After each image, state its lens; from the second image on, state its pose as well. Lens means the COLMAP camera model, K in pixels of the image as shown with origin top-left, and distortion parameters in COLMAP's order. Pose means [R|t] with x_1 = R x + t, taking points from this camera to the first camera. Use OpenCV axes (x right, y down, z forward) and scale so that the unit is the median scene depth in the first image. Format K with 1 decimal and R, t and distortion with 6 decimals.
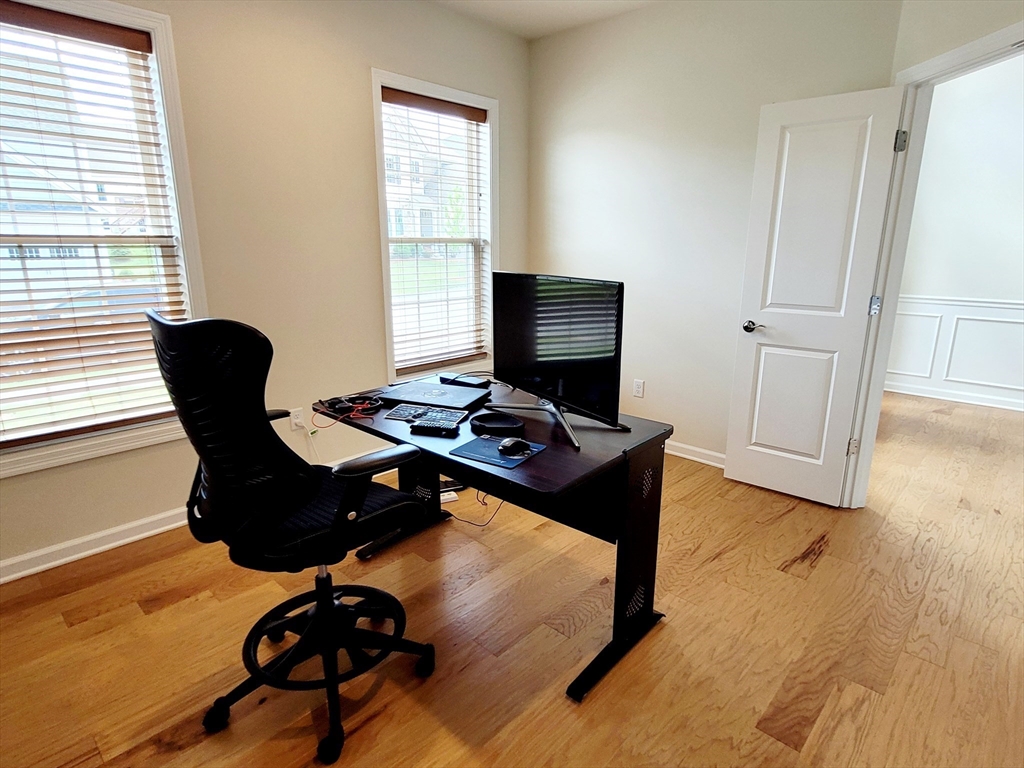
lens RADIAL K [[555.6, 0, 522.9], [0, 555.6, 382.6], [0, 0, 1]] dist [0.001631, -0.002382]
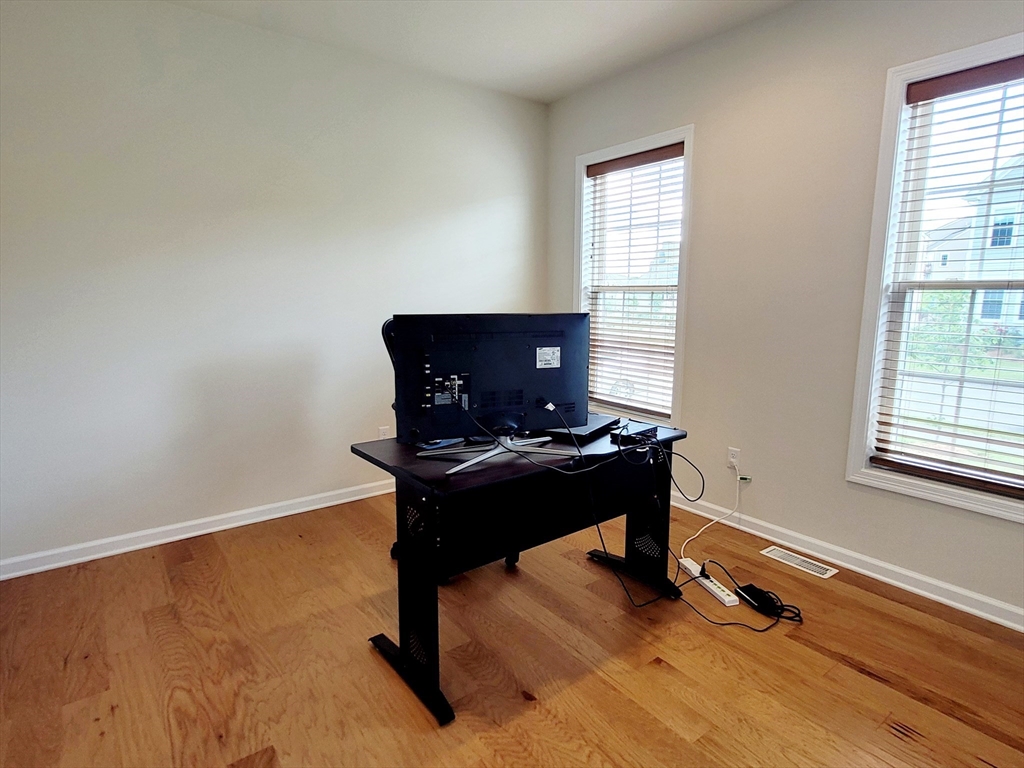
lens RADIAL K [[564.8, 0, 510.5], [0, 564.8, 364.1], [0, 0, 1]] dist [0.040682, 0.000124]
pose [[-0.166397, 0.126595, -0.977899, 0.861207], [-0.240882, 0.956459, 0.164808, -0.226460], [0.956184, 0.262982, -0.128657, 0.905082]]
